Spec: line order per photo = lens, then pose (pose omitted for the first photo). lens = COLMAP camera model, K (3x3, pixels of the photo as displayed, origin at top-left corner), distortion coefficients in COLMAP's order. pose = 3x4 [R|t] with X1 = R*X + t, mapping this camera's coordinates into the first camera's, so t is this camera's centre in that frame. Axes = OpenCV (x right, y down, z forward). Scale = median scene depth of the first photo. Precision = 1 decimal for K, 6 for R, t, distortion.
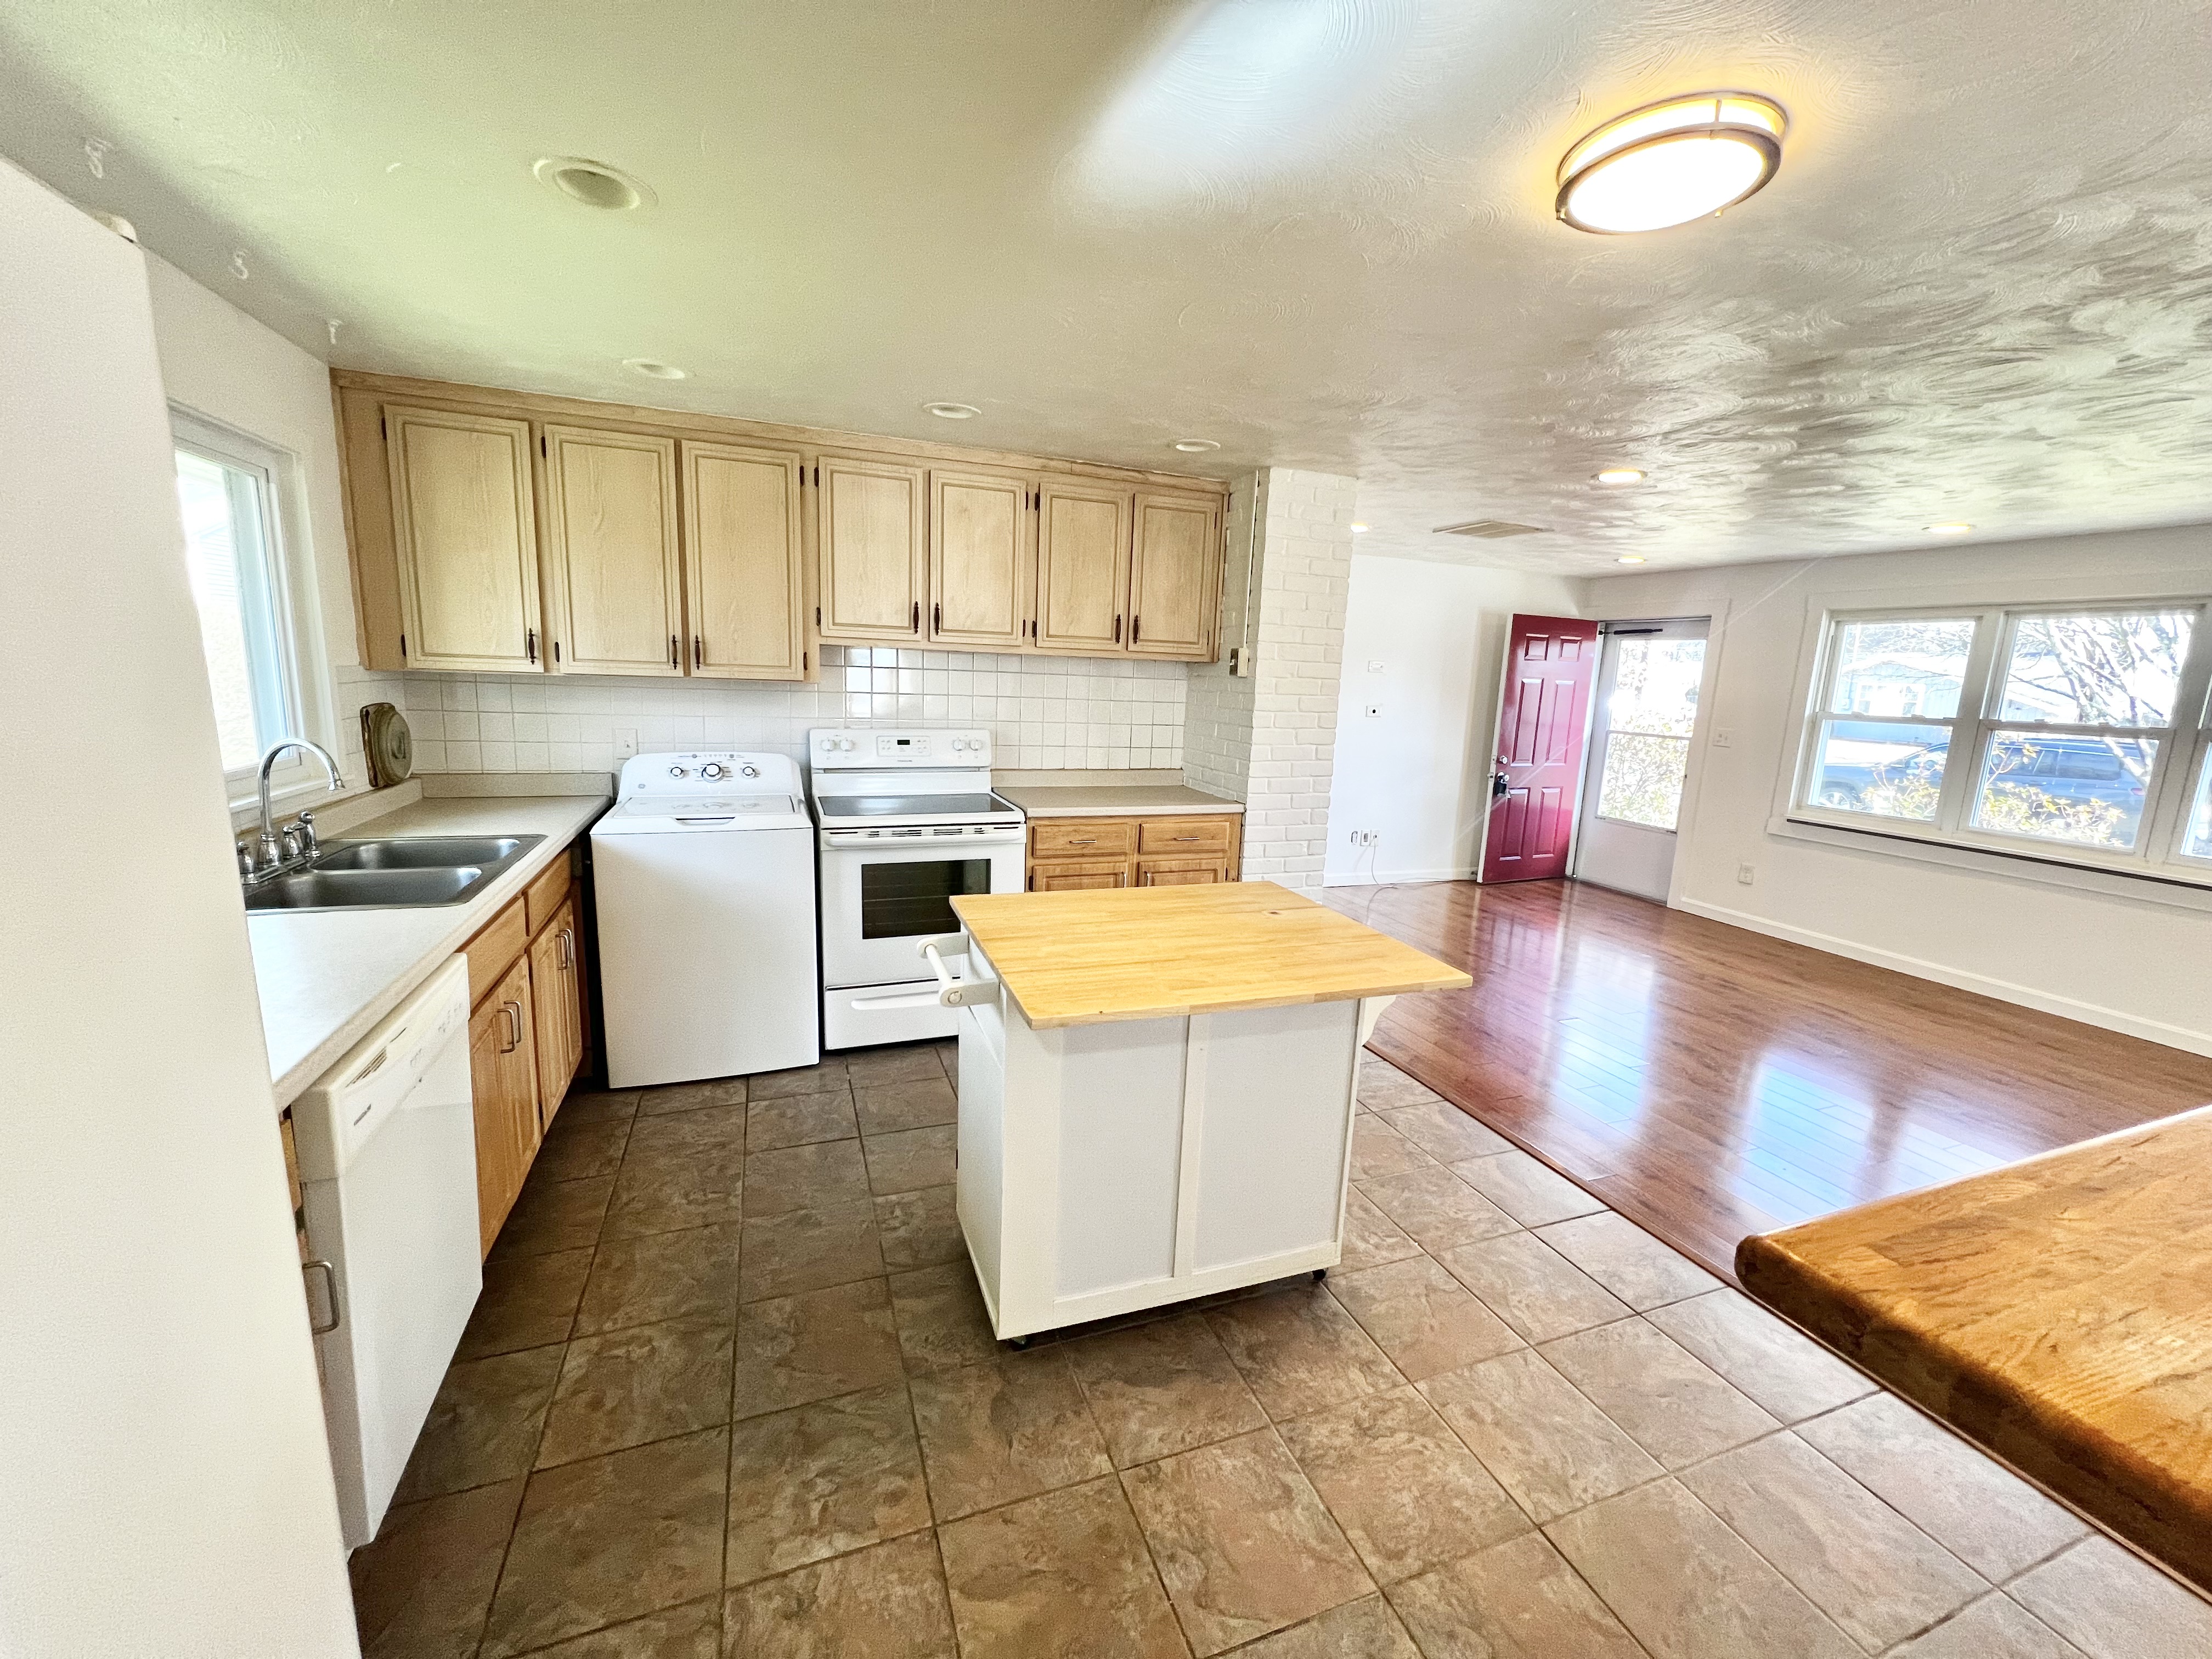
lens RADIAL K [[880.8, 0, 1103.5], [0, 880.8, 825.2], [0, 0, 1]] dist [-0.000896, 0.000662]
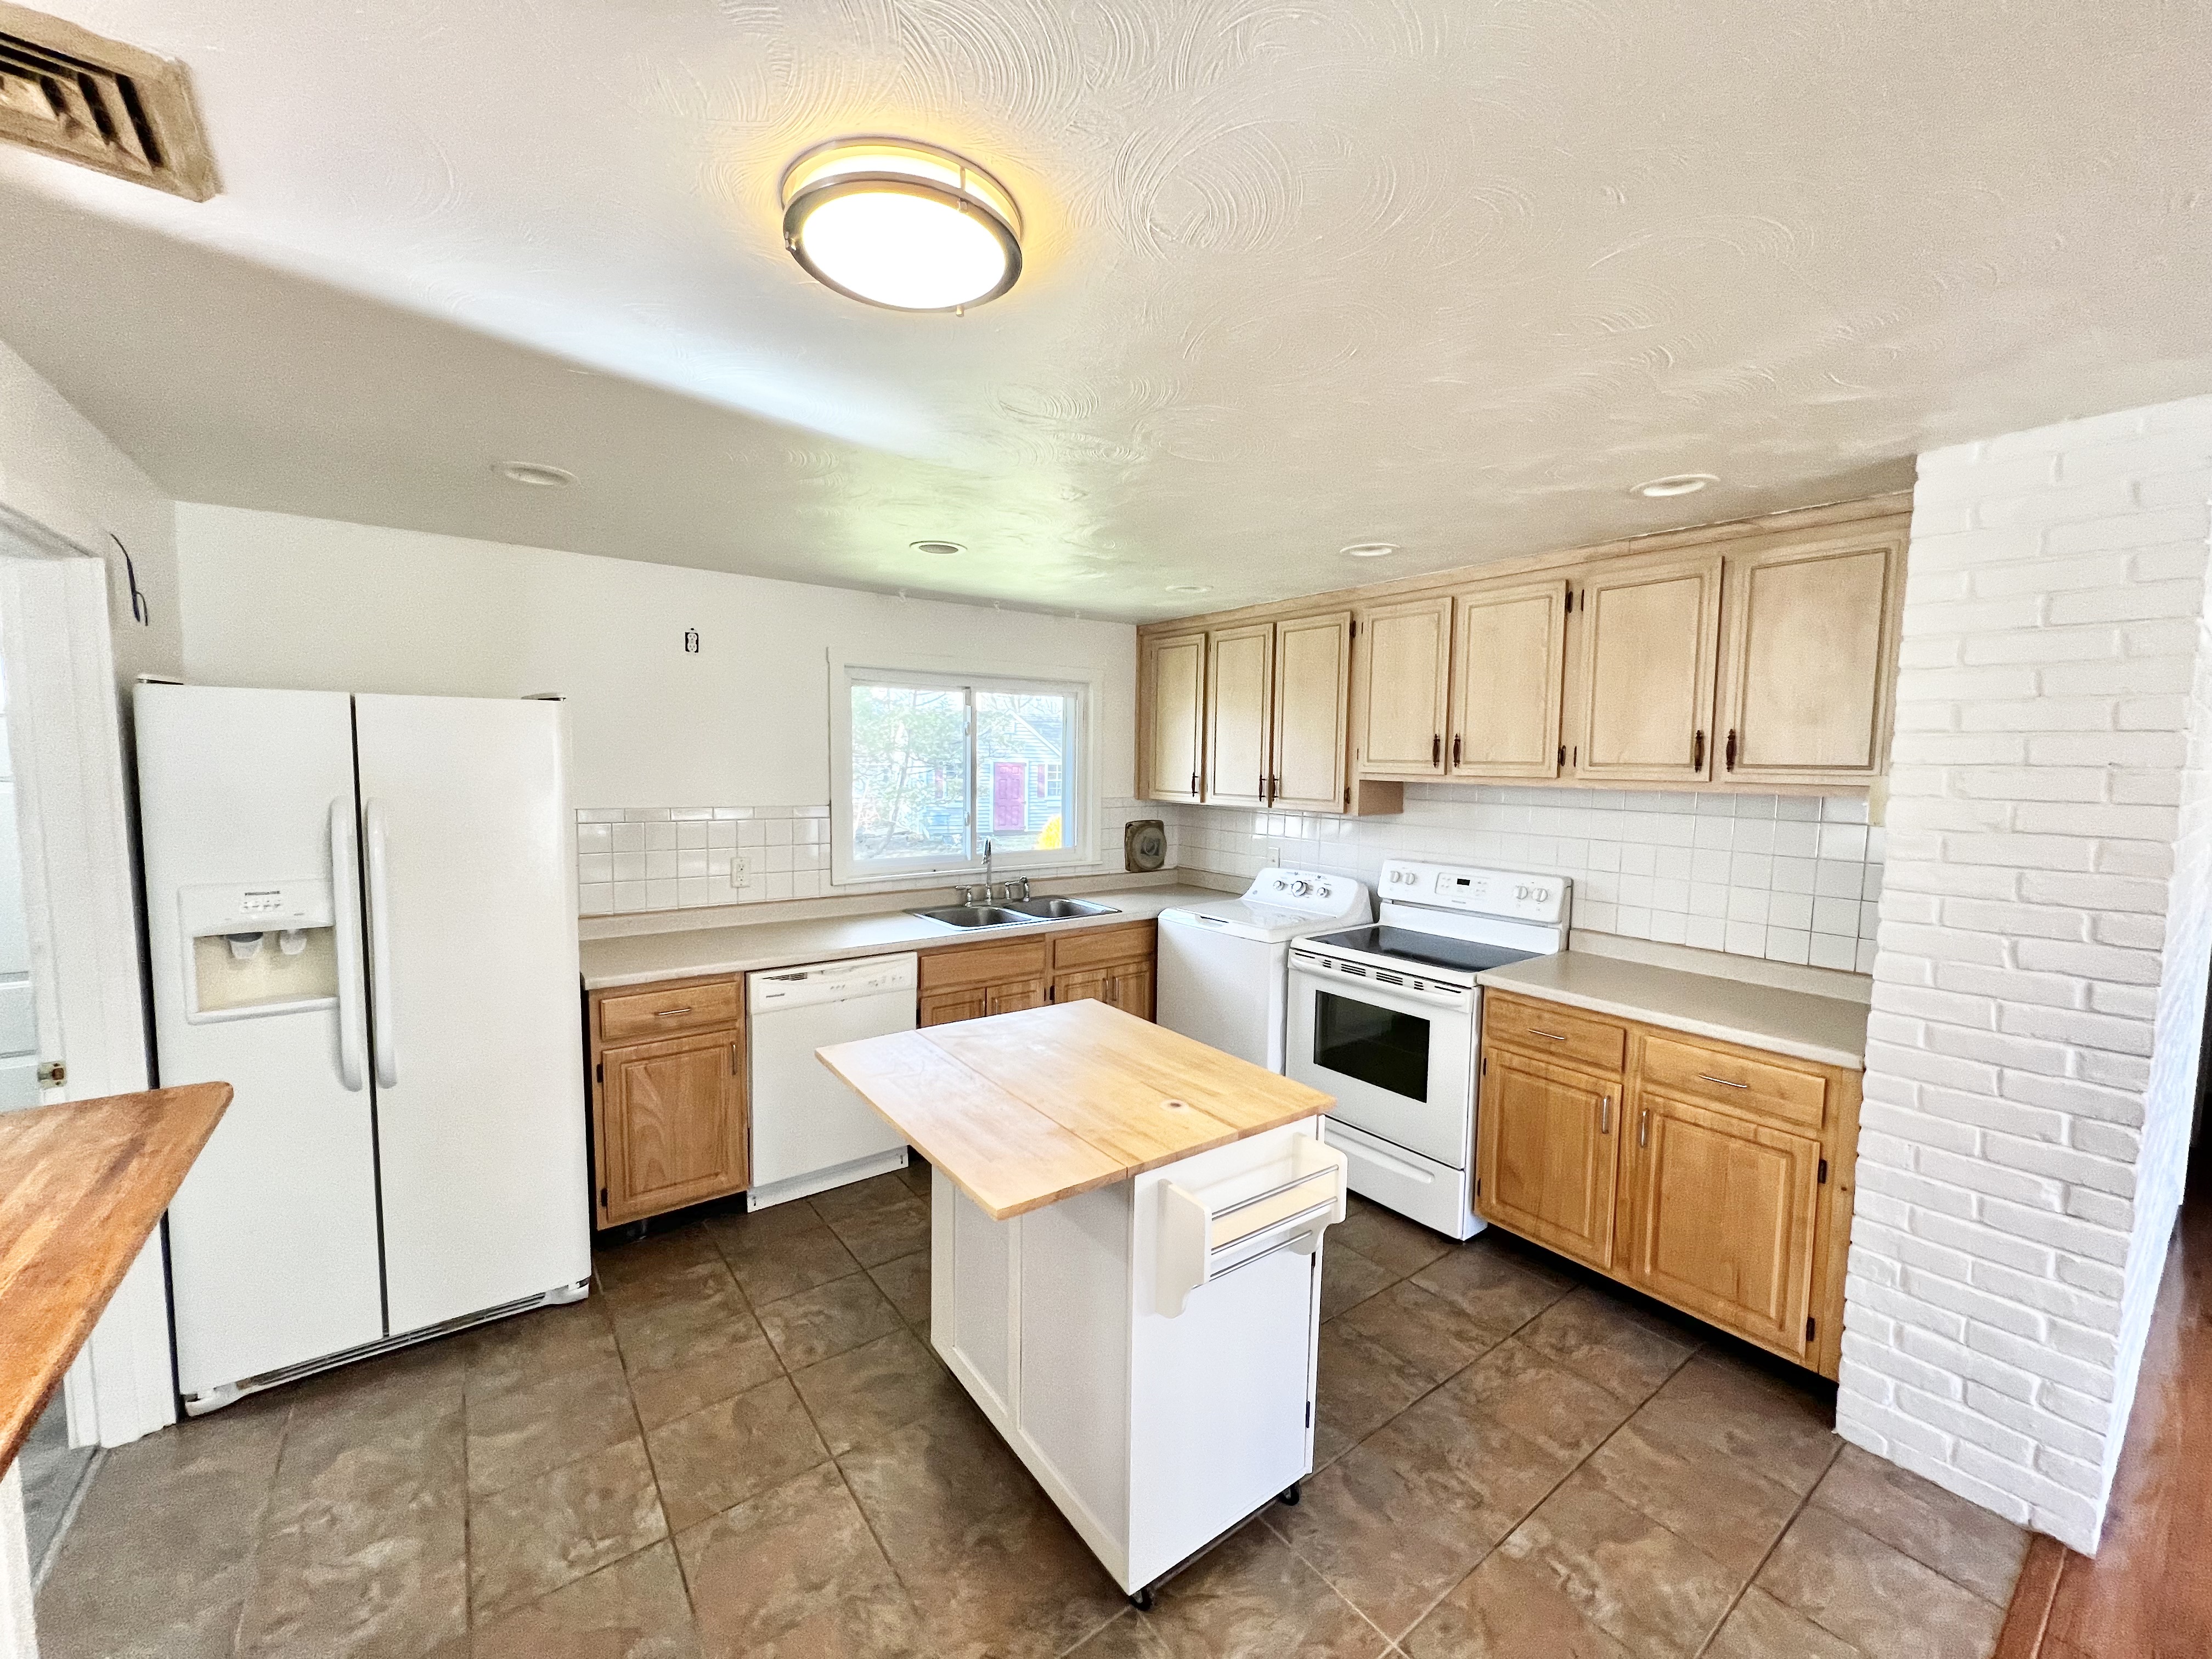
lens RADIAL K [[880.8, 0, 1104.1], [0, 880.8, 826.0], [0, 0, 1]] dist [-0.000896, 0.000662]
pose [[0.279576, 0.039873, -0.959295, 0.586148], [-0.170896, 0.985249, -0.008854, -0.085265], [0.944792, 0.166415, 0.282267, 0.403208]]
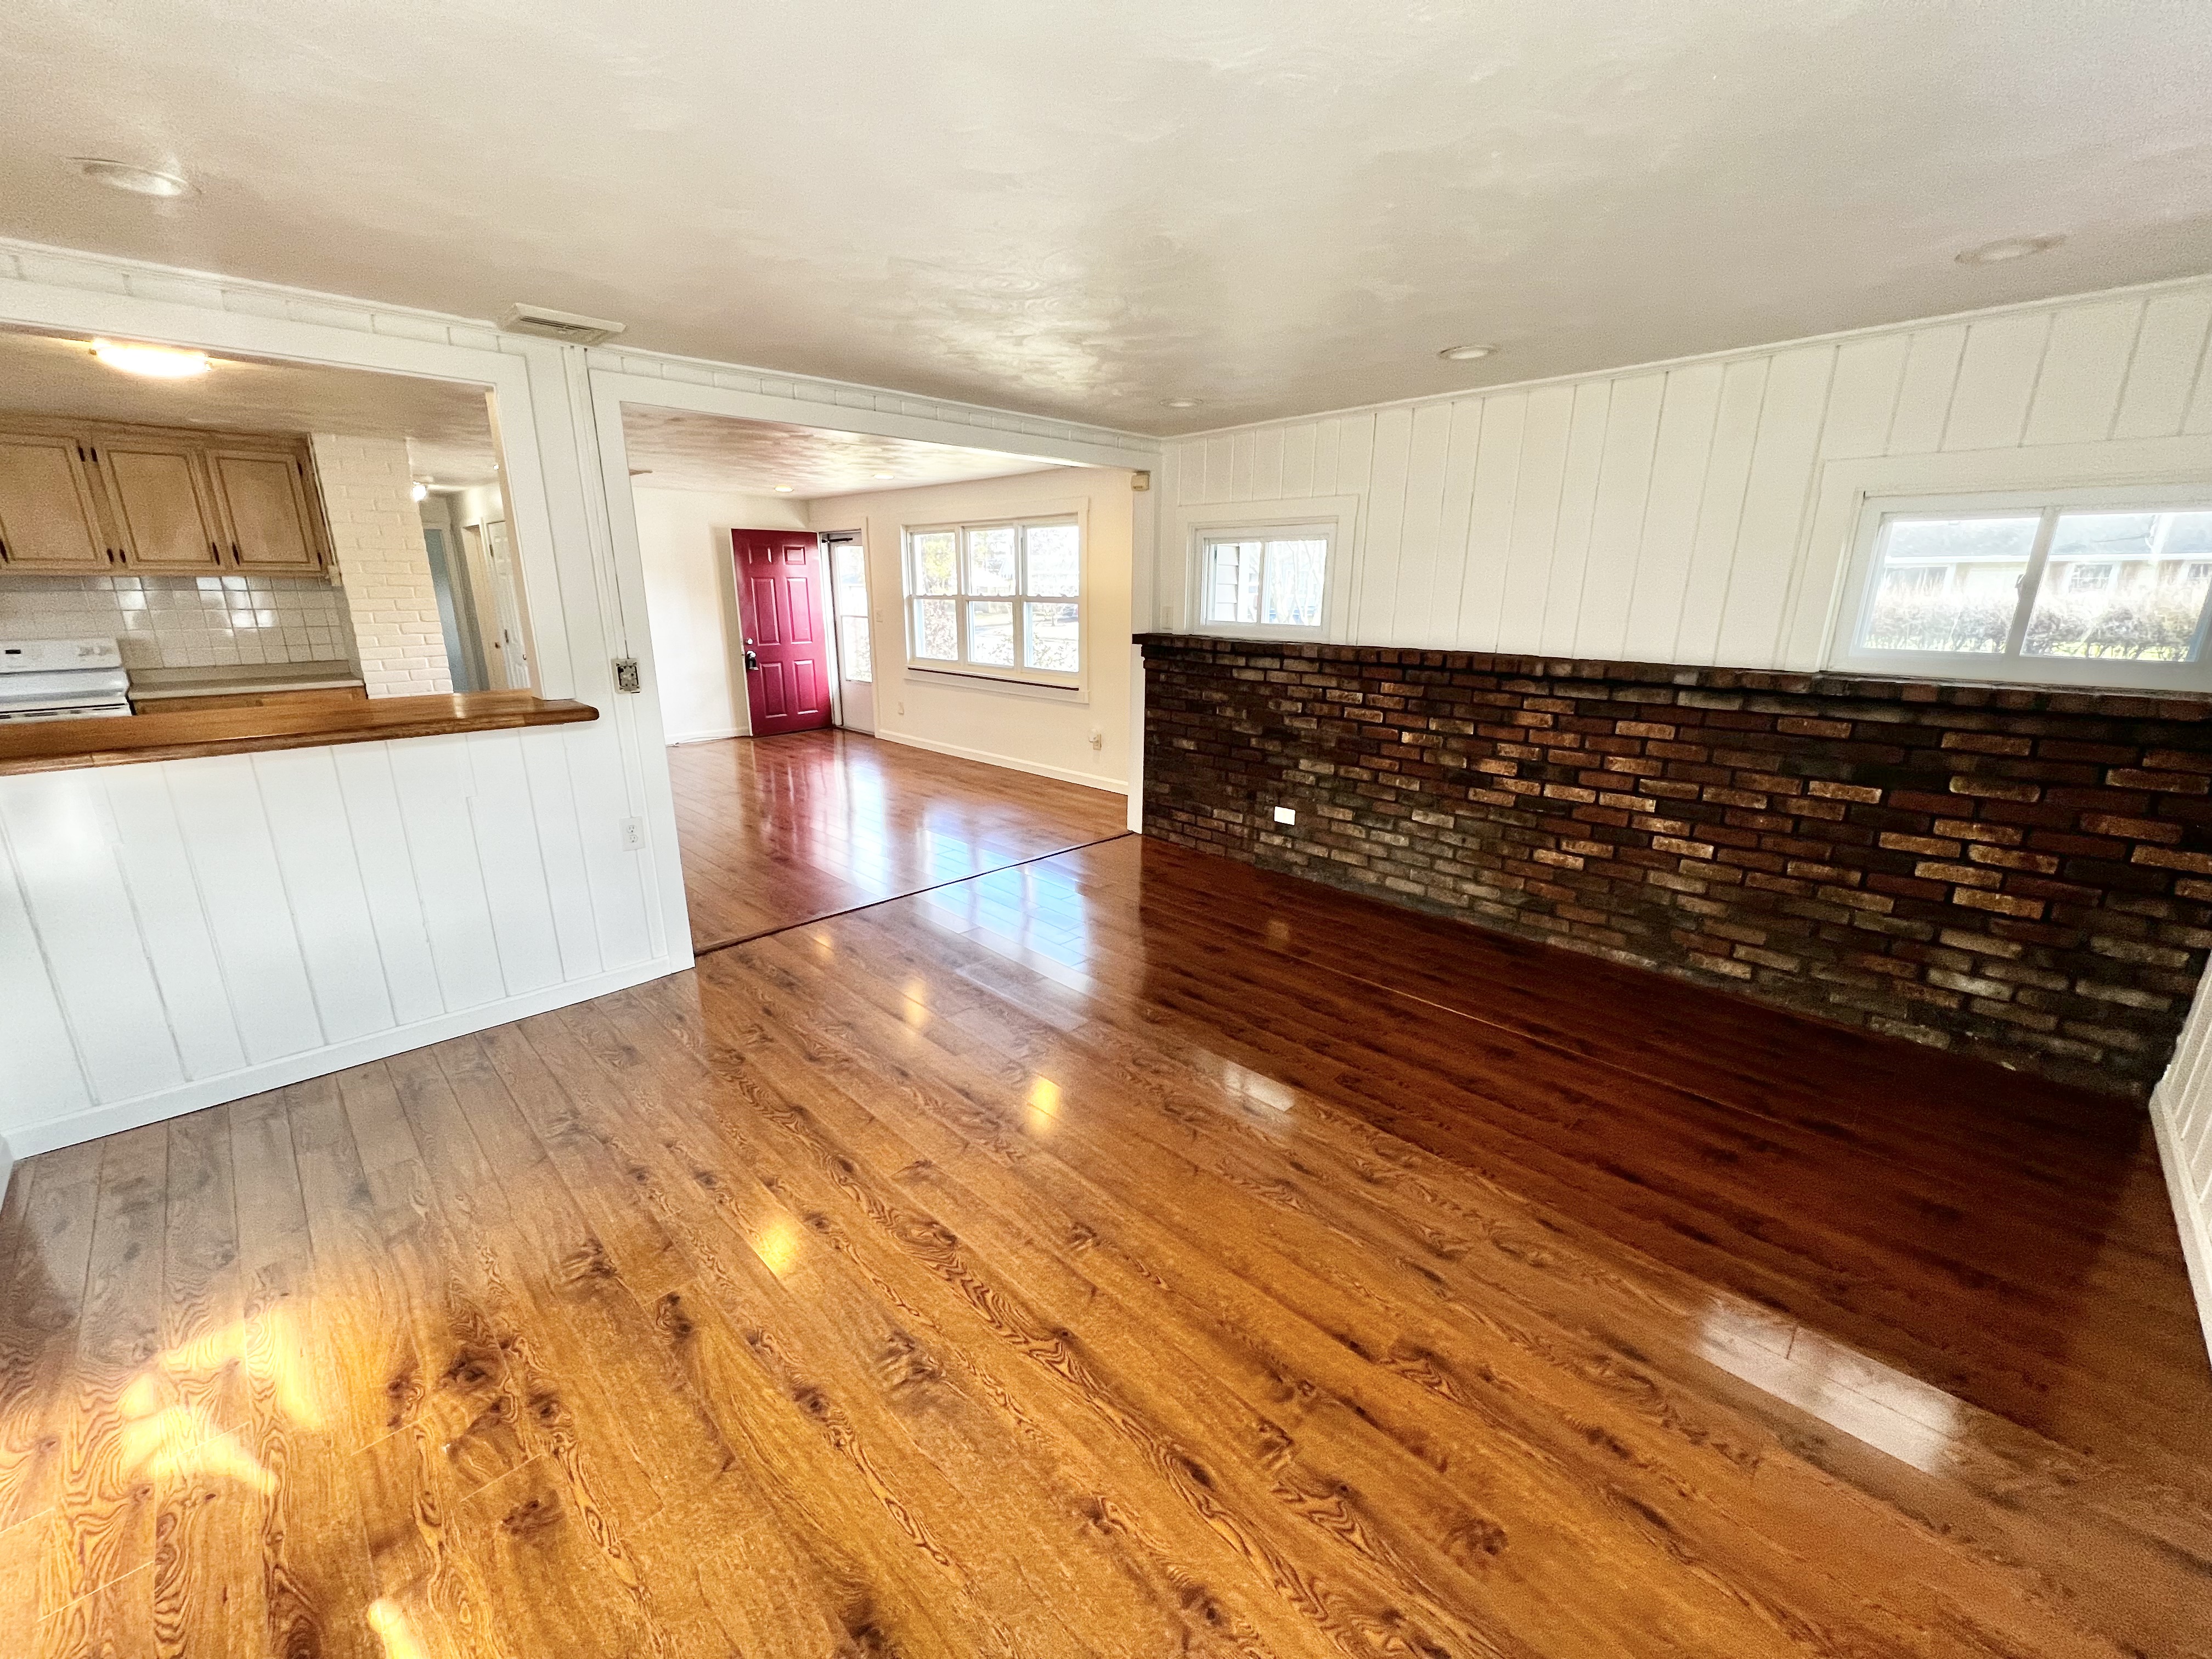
lens RADIAL K [[880.8, 0, 1108.3], [0, 880.8, 829.5], [0, 0, 1]] dist [-0.000896, 0.000662]
pose [[0.908154, -0.148135, 0.391551, 0.698830], [0.104325, 0.985876, 0.131016, 0.162145], [-0.405428, -0.078134, 0.910781, -0.834389]]
